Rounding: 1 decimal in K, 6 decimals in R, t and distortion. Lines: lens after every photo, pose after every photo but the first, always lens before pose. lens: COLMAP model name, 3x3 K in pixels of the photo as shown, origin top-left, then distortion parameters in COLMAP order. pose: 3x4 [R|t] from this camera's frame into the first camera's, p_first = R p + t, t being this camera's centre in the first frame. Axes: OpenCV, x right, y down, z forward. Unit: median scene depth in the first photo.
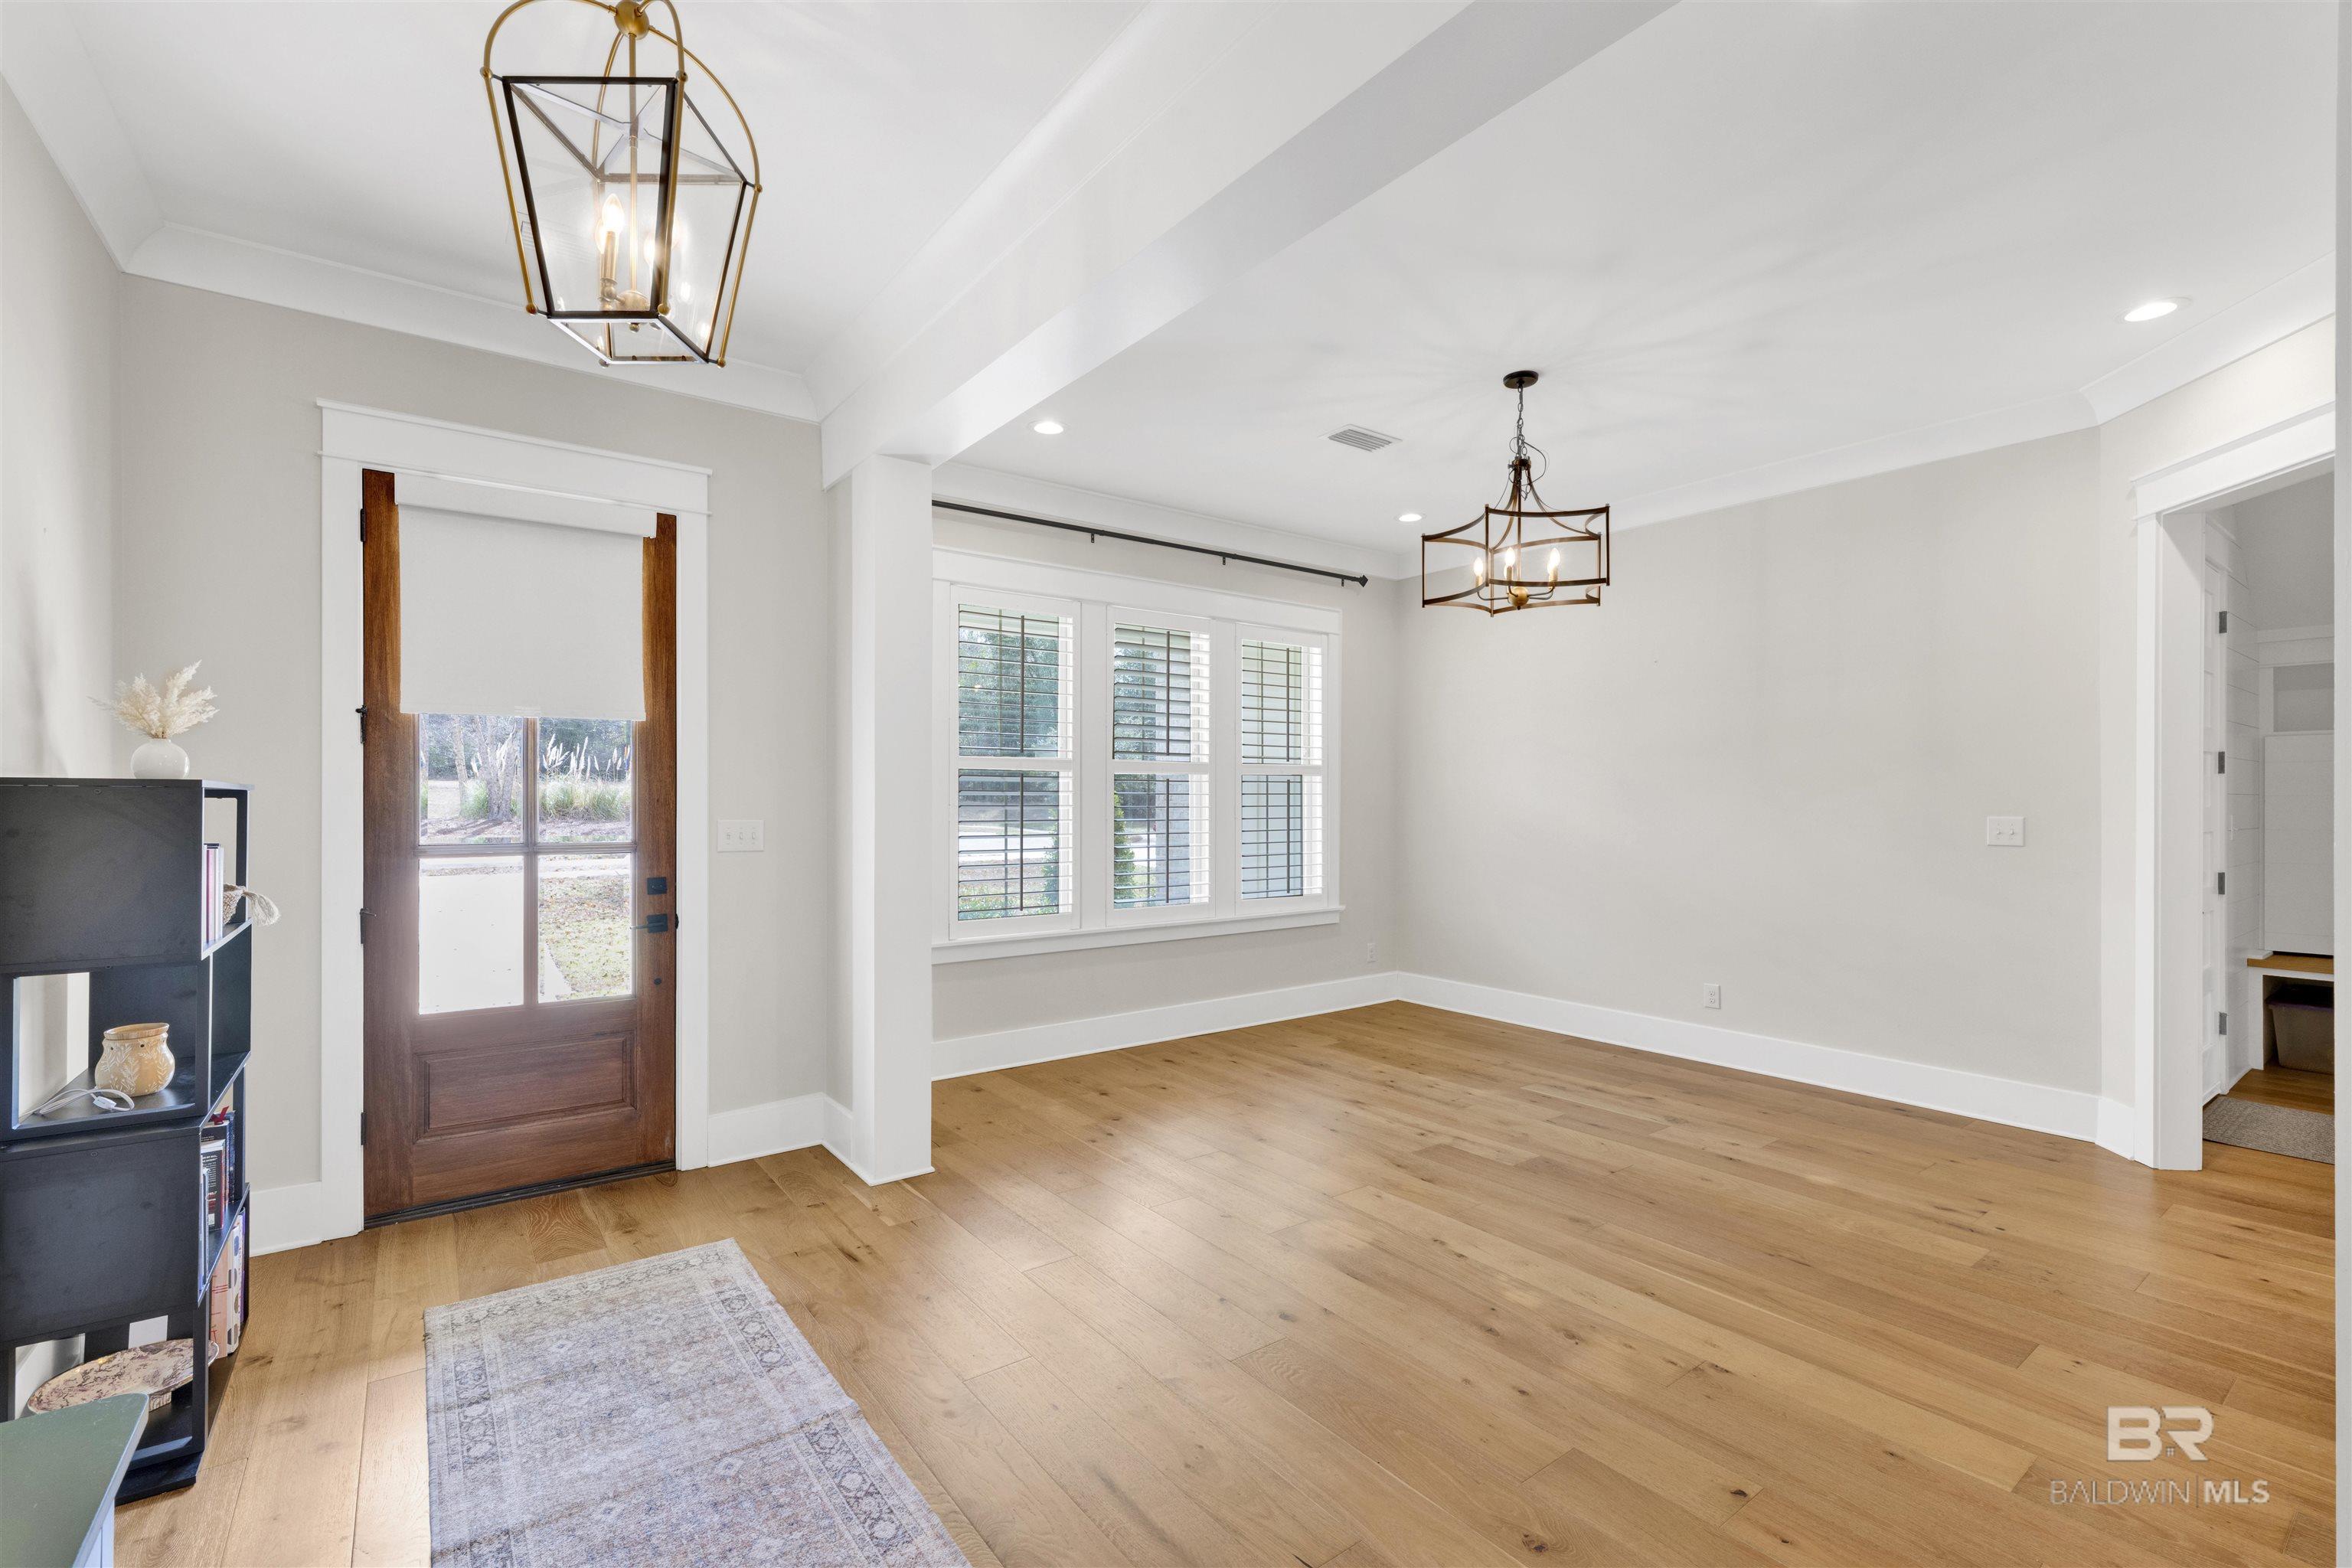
lens RADIAL K [[1019.4, 0, 1173.2], [0, 1019.4, 780.4], [0, 0, 1]] dist [0.000310, -0.000358]
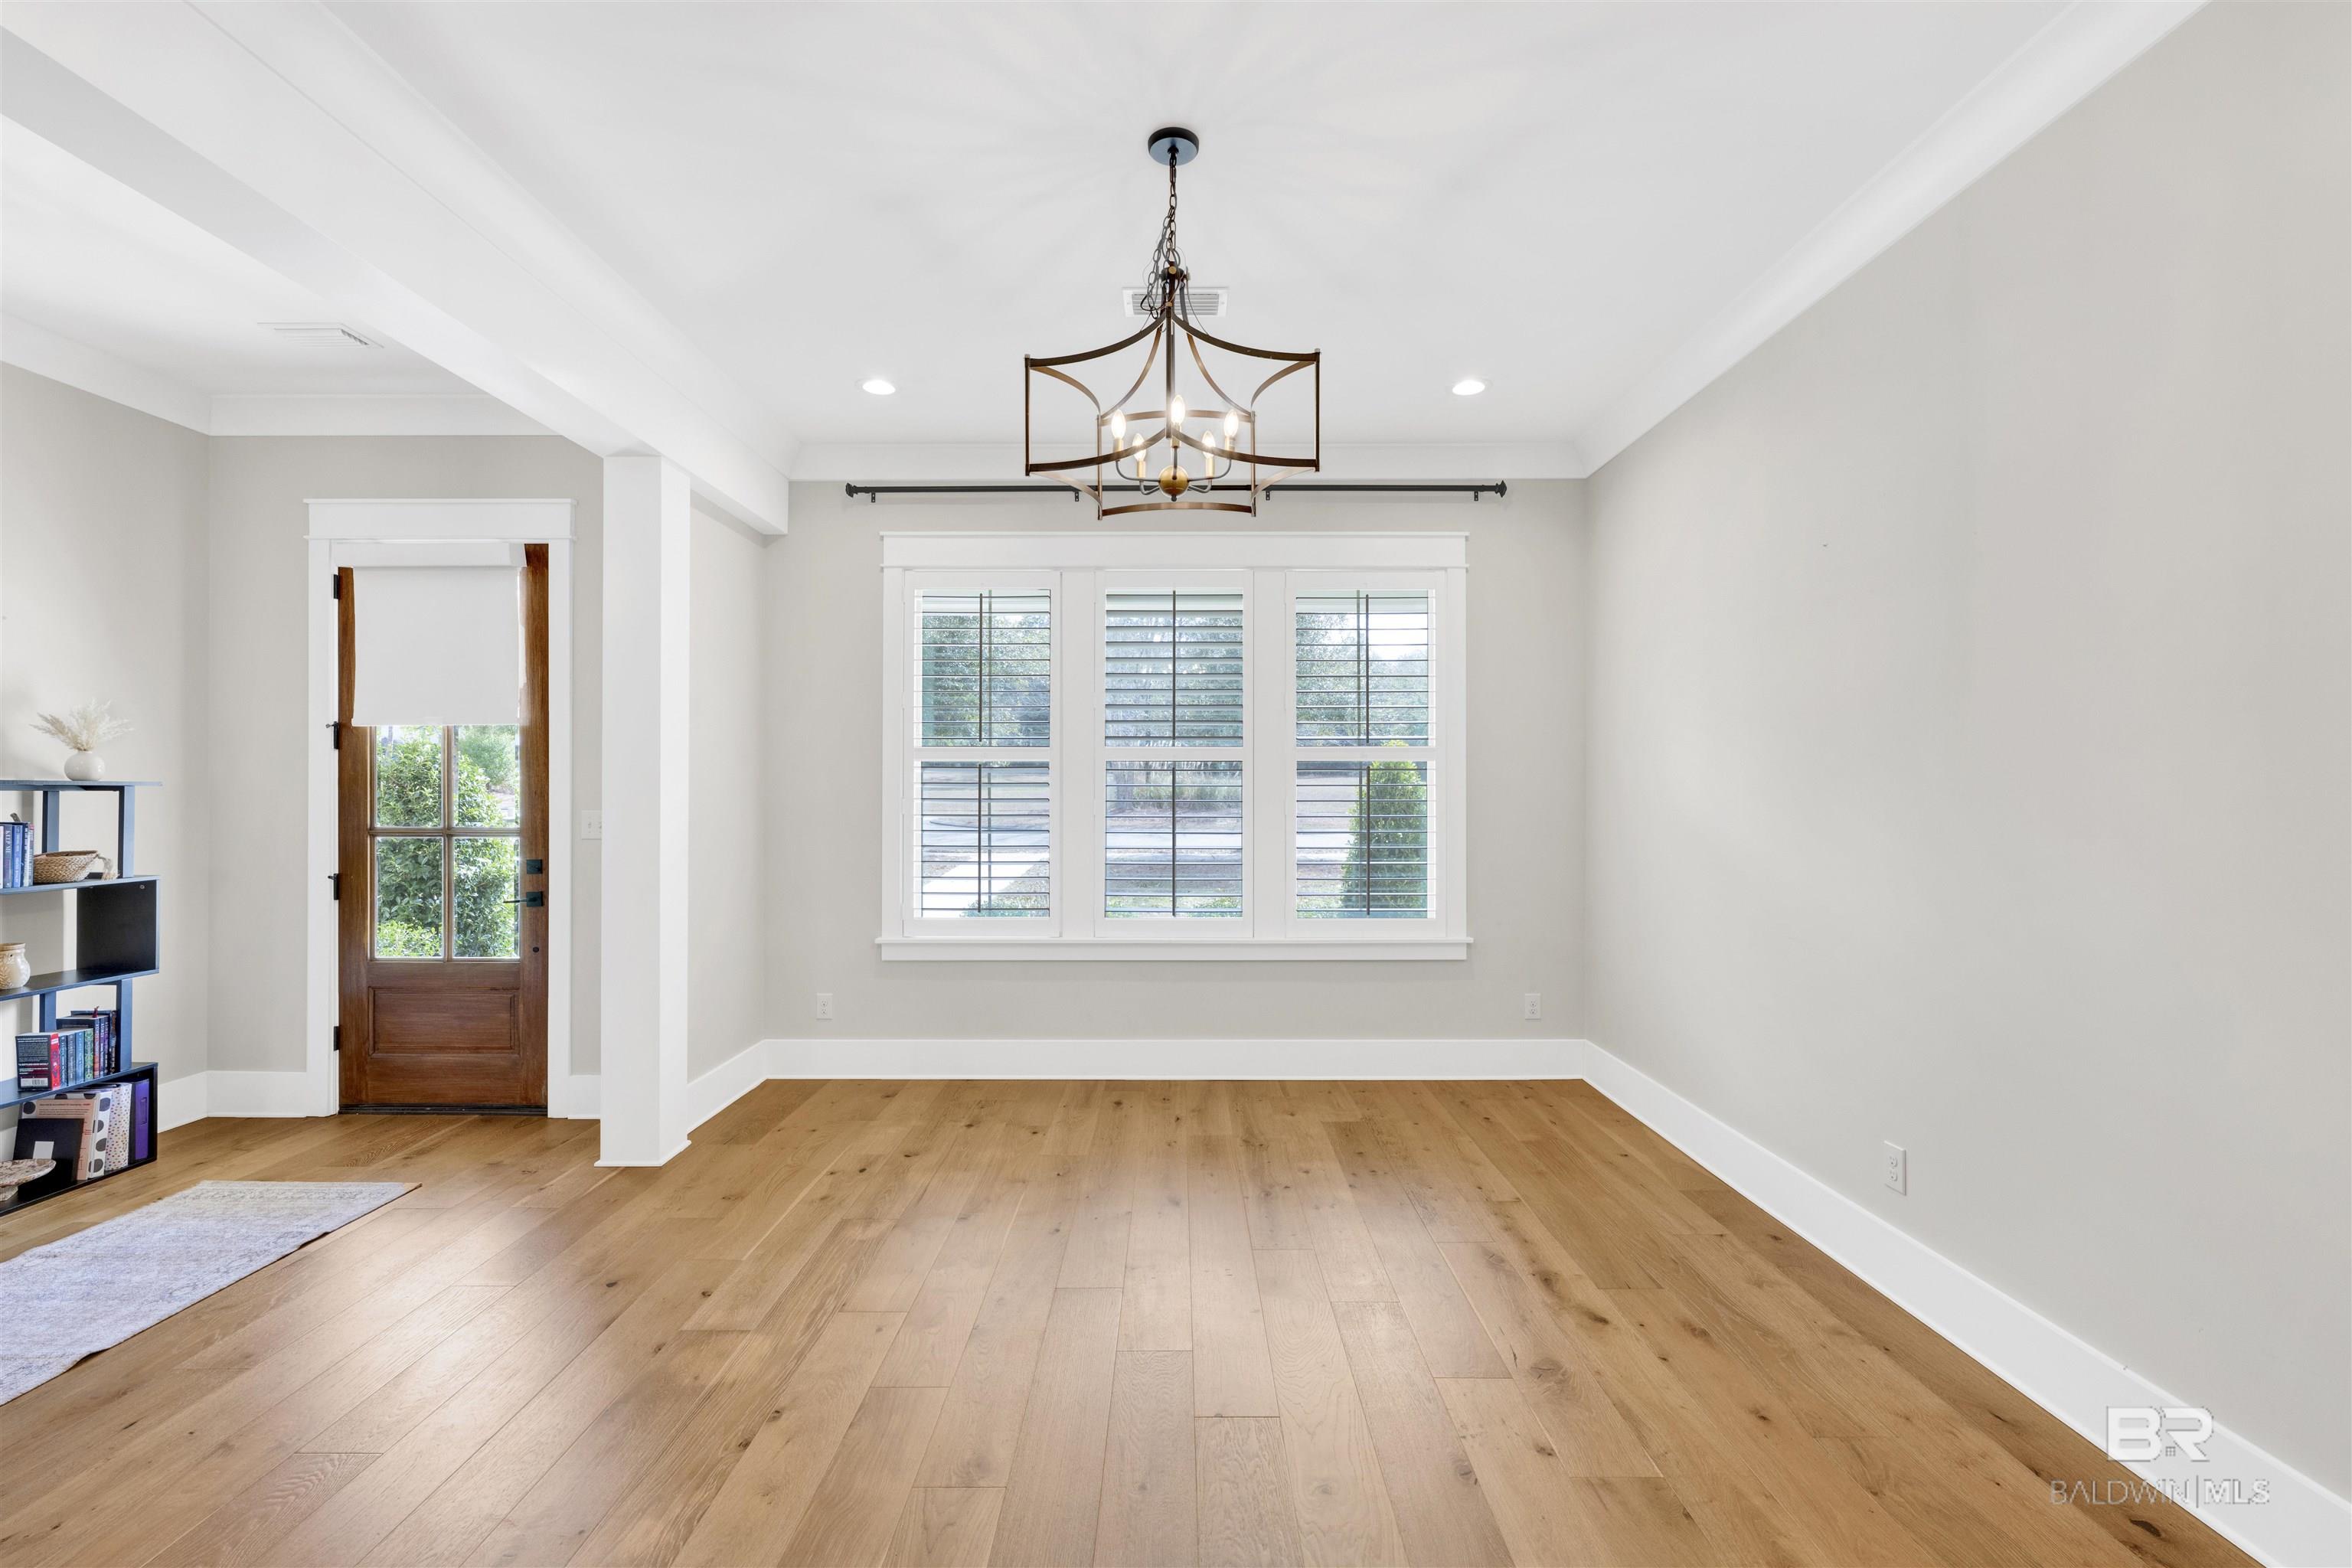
lens RADIAL K [[1019.4, 0, 1173.5], [0, 1019.4, 783.8], [0, 0, 1]] dist [0.000310, -0.000358]
pose [[0.802911, -0.004906, -0.596079, 0.618775], [0.010522, 0.999927, 0.005942, 0.008256], [0.596007, -0.011042, 0.802904, 0.409554]]
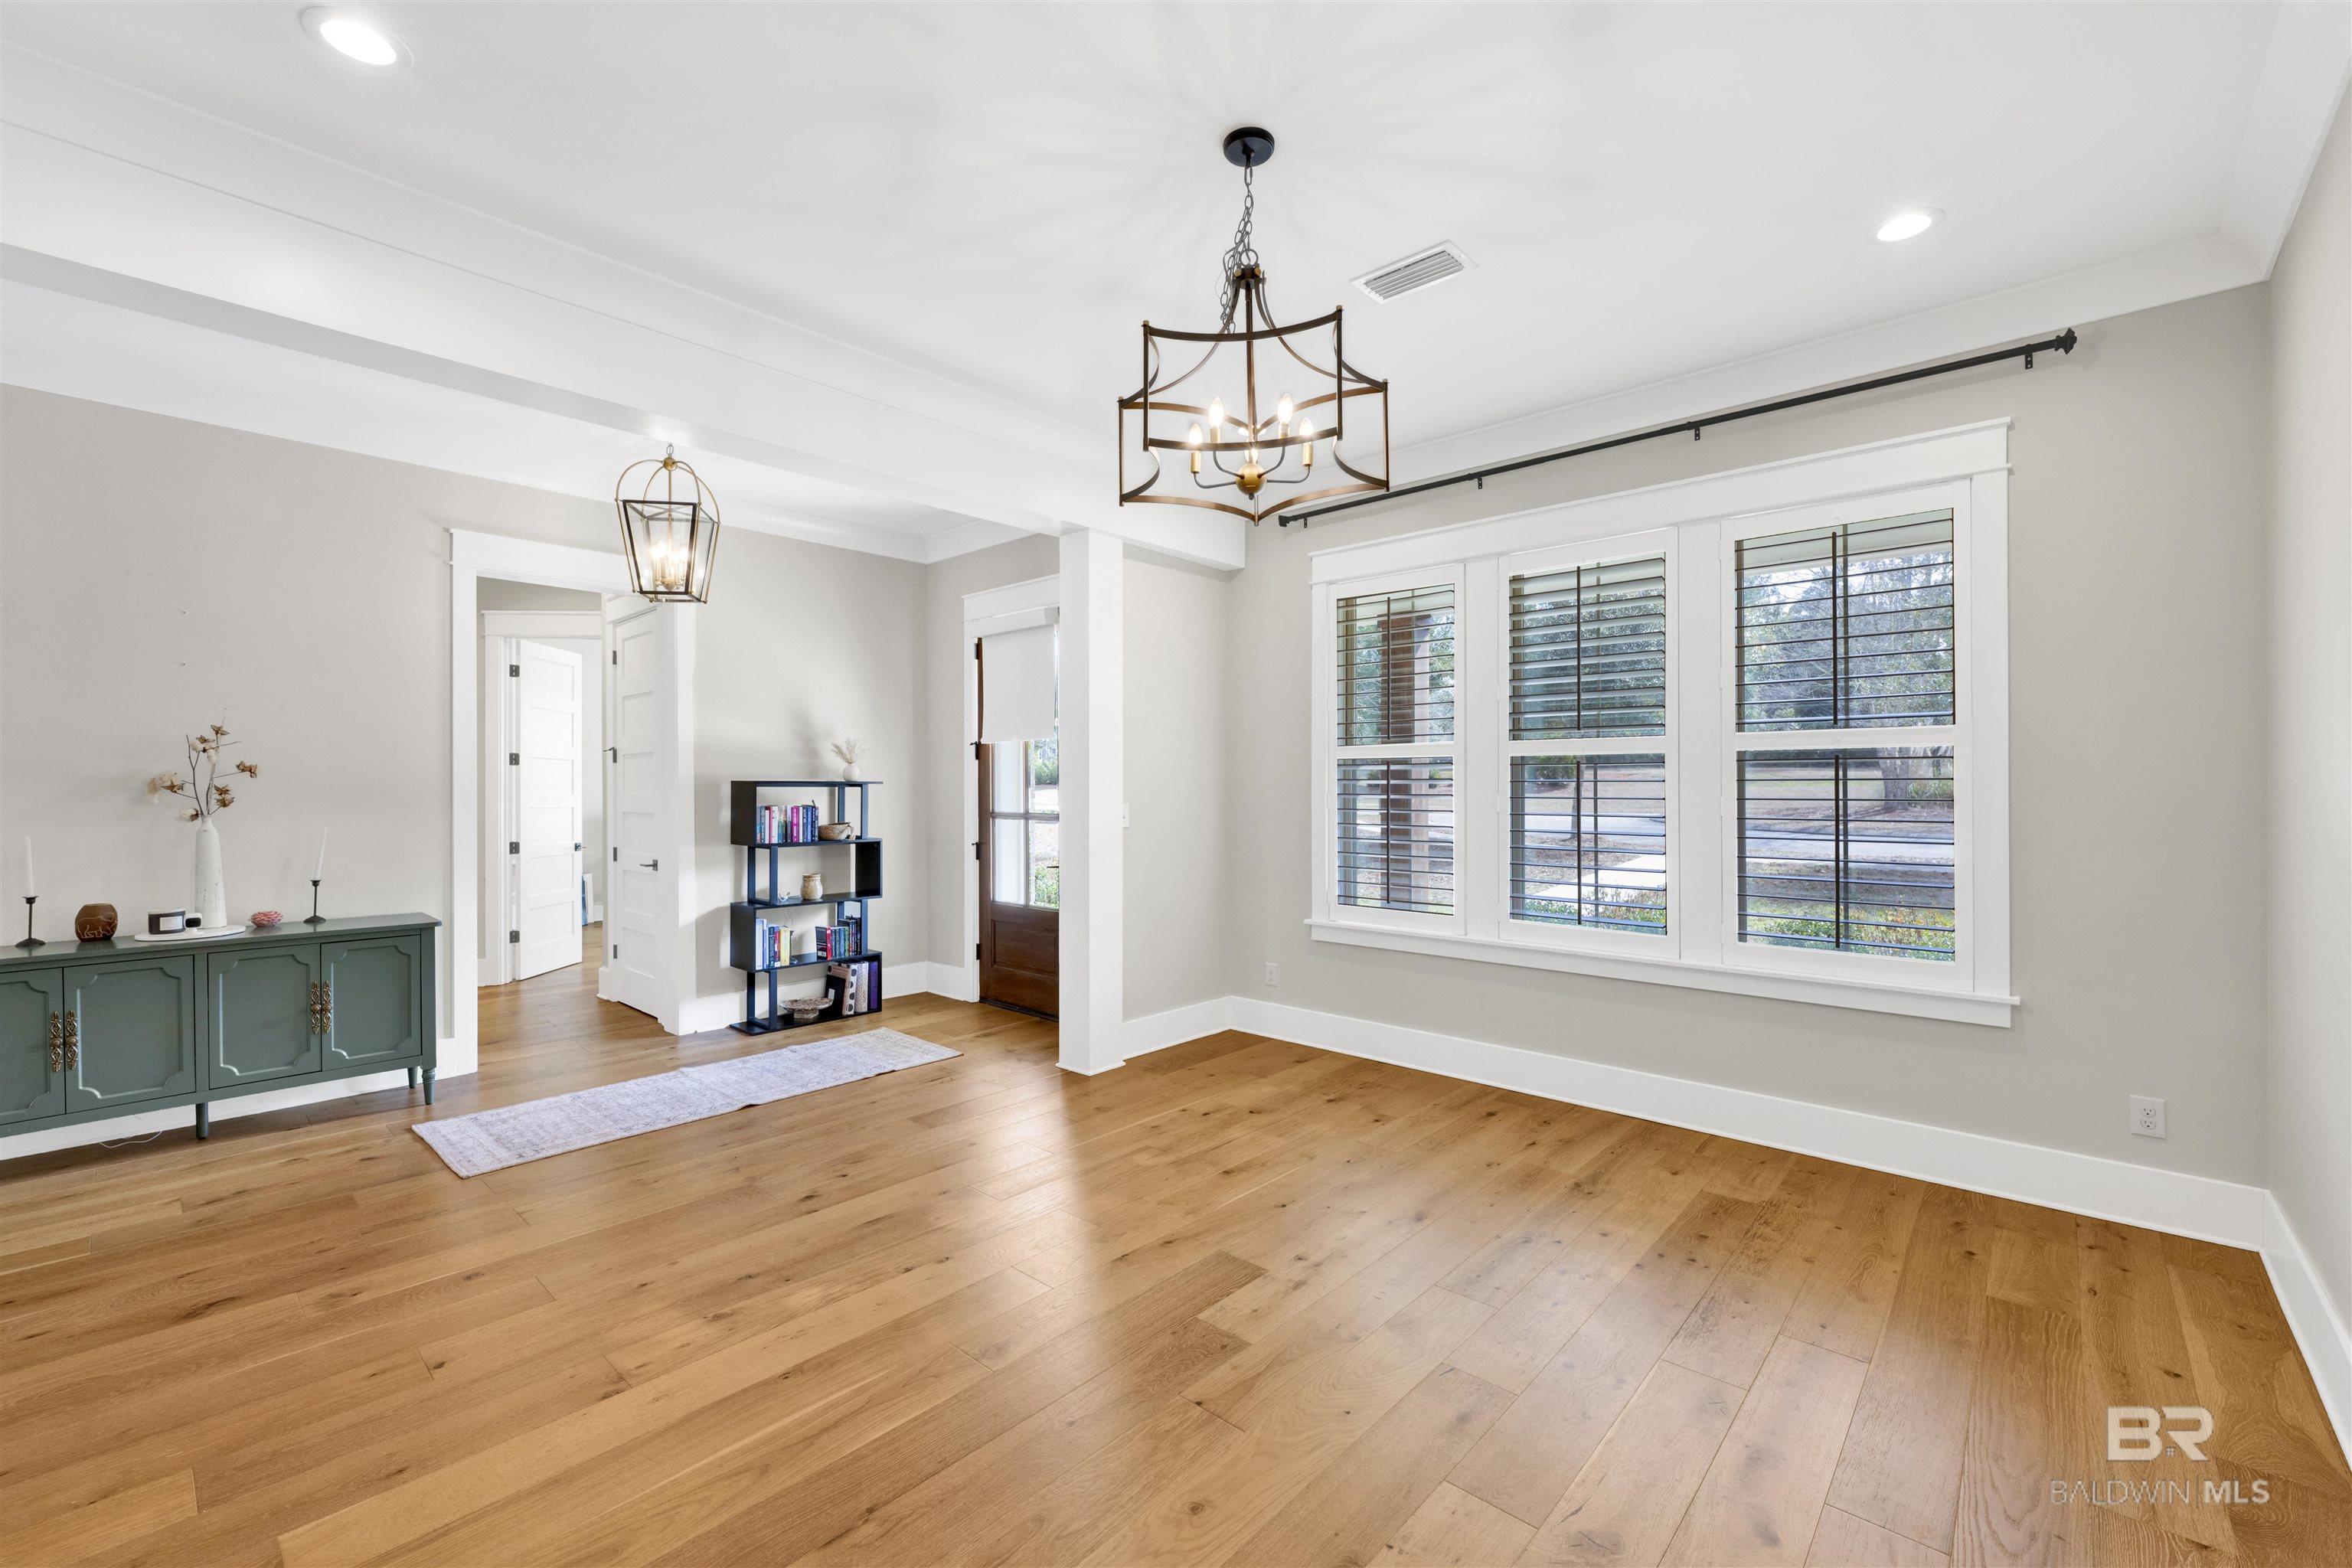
lens RADIAL K [[958.9, 0, 1177.9], [0, 958.9, 782.7], [0, 0, 1]] dist [-0.001749, 0.001091]
pose [[0.199289, -0.005729, -0.979924, 0.794298], [0.016552, 0.999860, -0.002480, 0.013956], [0.979801, -0.015726, 0.199356, 0.707921]]
